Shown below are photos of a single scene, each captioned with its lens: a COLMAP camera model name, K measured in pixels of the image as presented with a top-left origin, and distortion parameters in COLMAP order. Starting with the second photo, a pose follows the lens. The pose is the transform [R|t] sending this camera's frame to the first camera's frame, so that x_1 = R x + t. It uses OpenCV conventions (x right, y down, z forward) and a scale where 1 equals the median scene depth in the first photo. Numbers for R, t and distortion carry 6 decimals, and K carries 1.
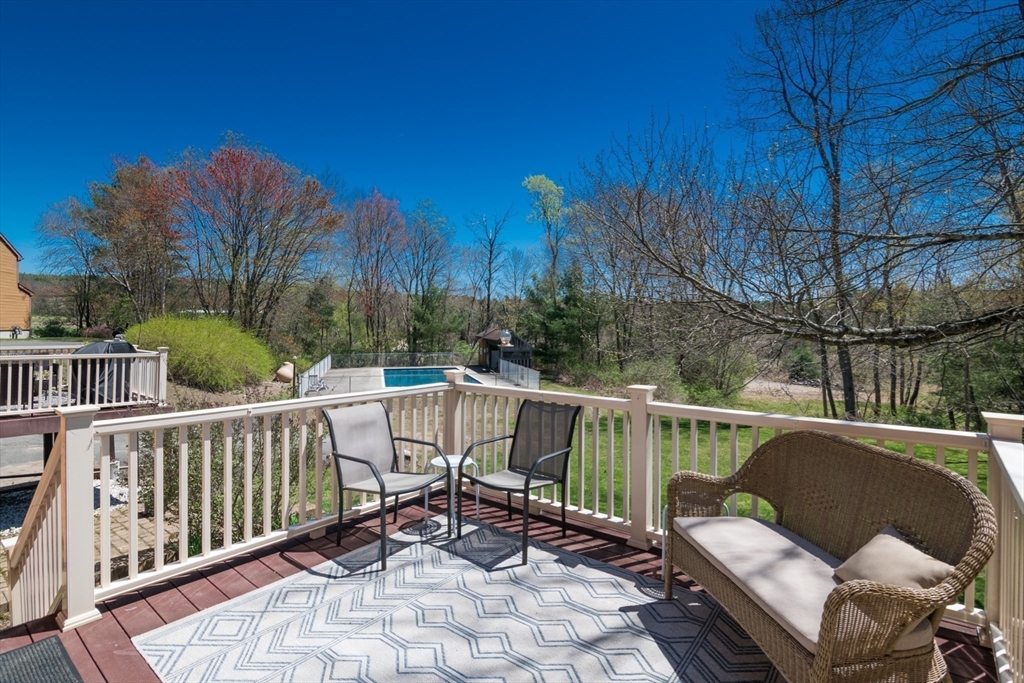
lens RADIAL K [[497.6, 0, 533.7], [0, 497.6, 316.0], [0, 0, 1]] dist [-0.005502, -0.006667]
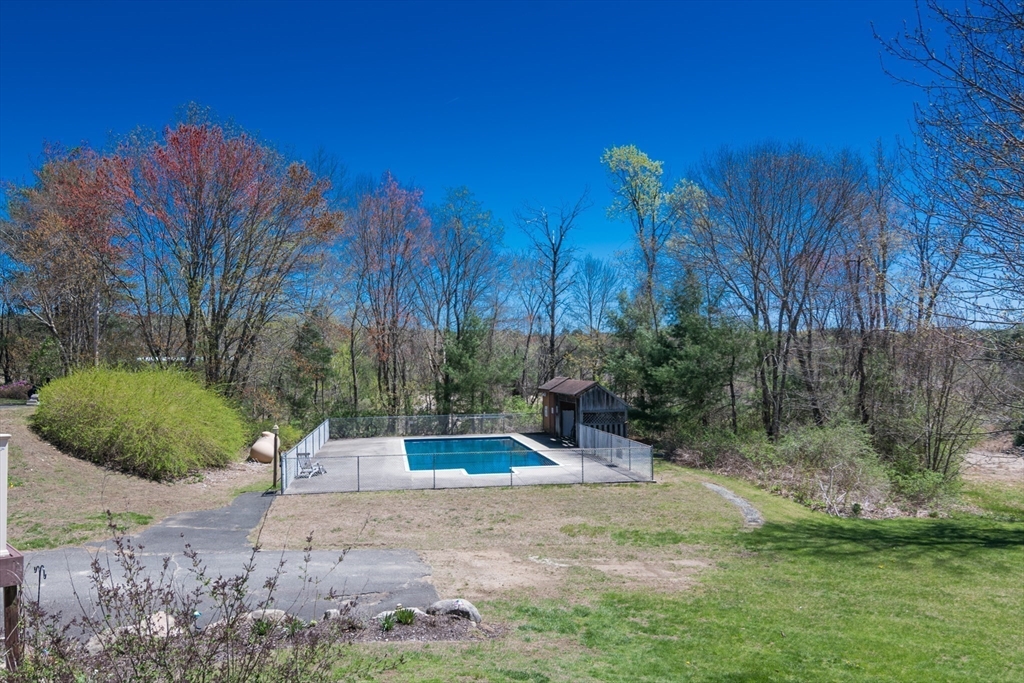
lens RADIAL K [[684.5, 0, 514.5], [0, 684.5, 345.7], [0, 0, 1]] dist [-0.023215, -0.000805]
pose [[0.992563, -0.020489, -0.119996, -0.039931], [0.018343, 0.999652, -0.018958, -0.000469], [0.120342, 0.016616, 0.992593, 0.097852]]
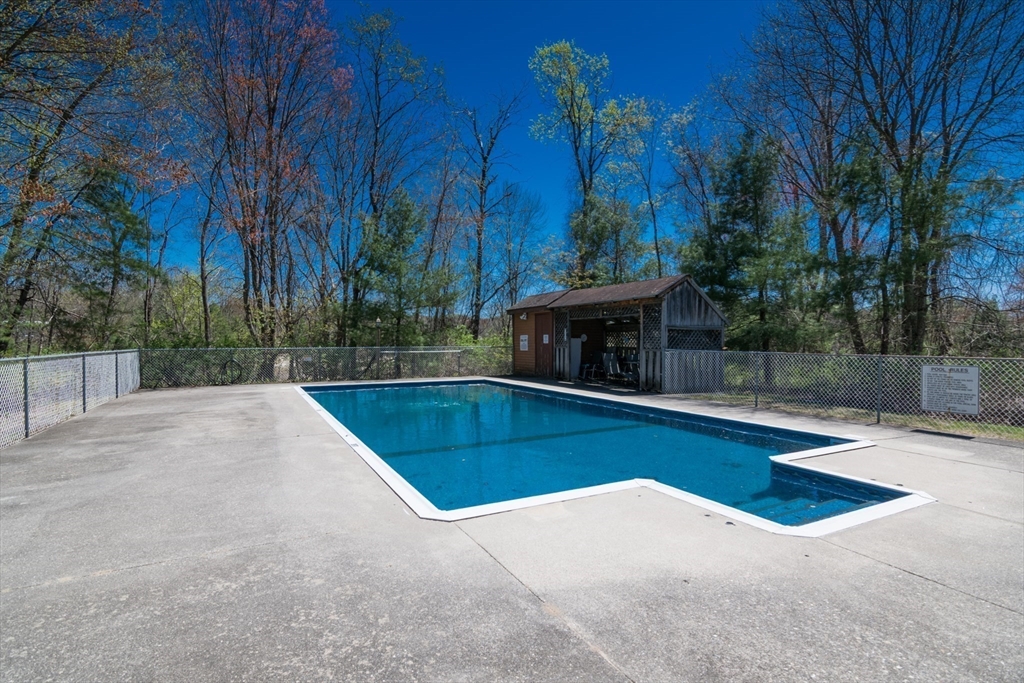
lens RADIAL K [[497.6, 0, 503.8], [0, 497.6, 346.1], [0, 0, 1]] dist [-0.005502, -0.006667]
pose [[0.985460, -0.007387, 0.169746, -0.212939], [0.002952, 0.999648, 0.026370, 0.066375], [-0.169881, -0.025486, 0.985135, 0.610745]]
